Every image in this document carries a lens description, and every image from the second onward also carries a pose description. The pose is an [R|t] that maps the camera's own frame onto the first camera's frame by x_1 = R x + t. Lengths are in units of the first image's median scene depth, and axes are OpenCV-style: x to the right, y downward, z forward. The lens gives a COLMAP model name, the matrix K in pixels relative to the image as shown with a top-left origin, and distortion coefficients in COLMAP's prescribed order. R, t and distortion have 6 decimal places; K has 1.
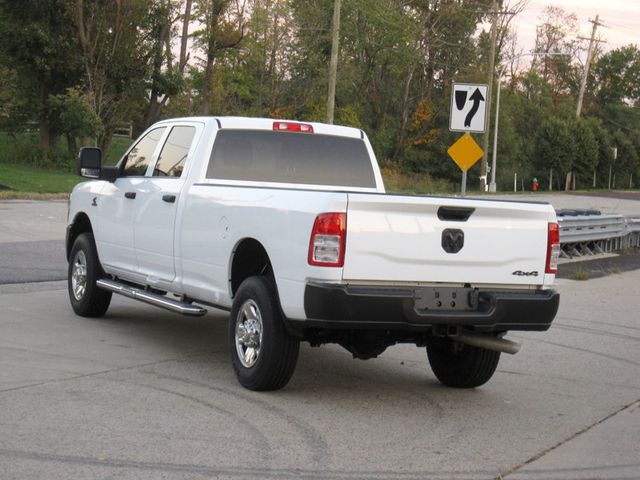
lens RADIAL K [[1489.3, 0, 320.0], [0, 1489.3, 240.0], [0, 0, 1]] dist [-0.094291, -0.328143]
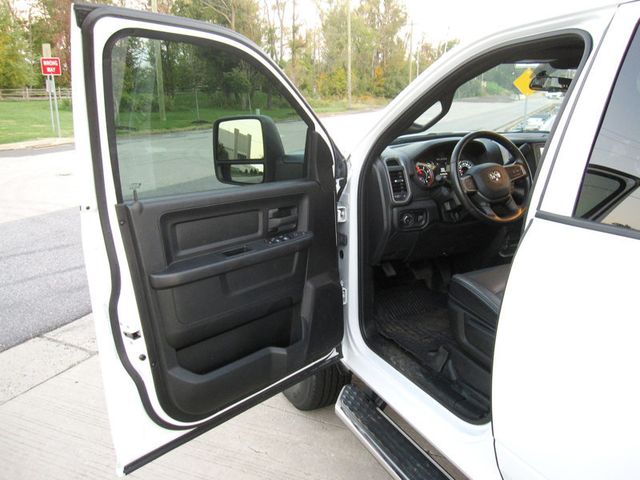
lens RADIAL K [[528.2, 0, 330.0], [0, 528.2, 235.5], [0, 0, 1]] dist [-0.047980, 0.003912]
pose [[0.997160, -0.073625, -0.015835, -0.177338], [0.075308, 0.975503, 0.206696, -0.075913], [0.000229, -0.207302, 0.978277, 1.045517]]
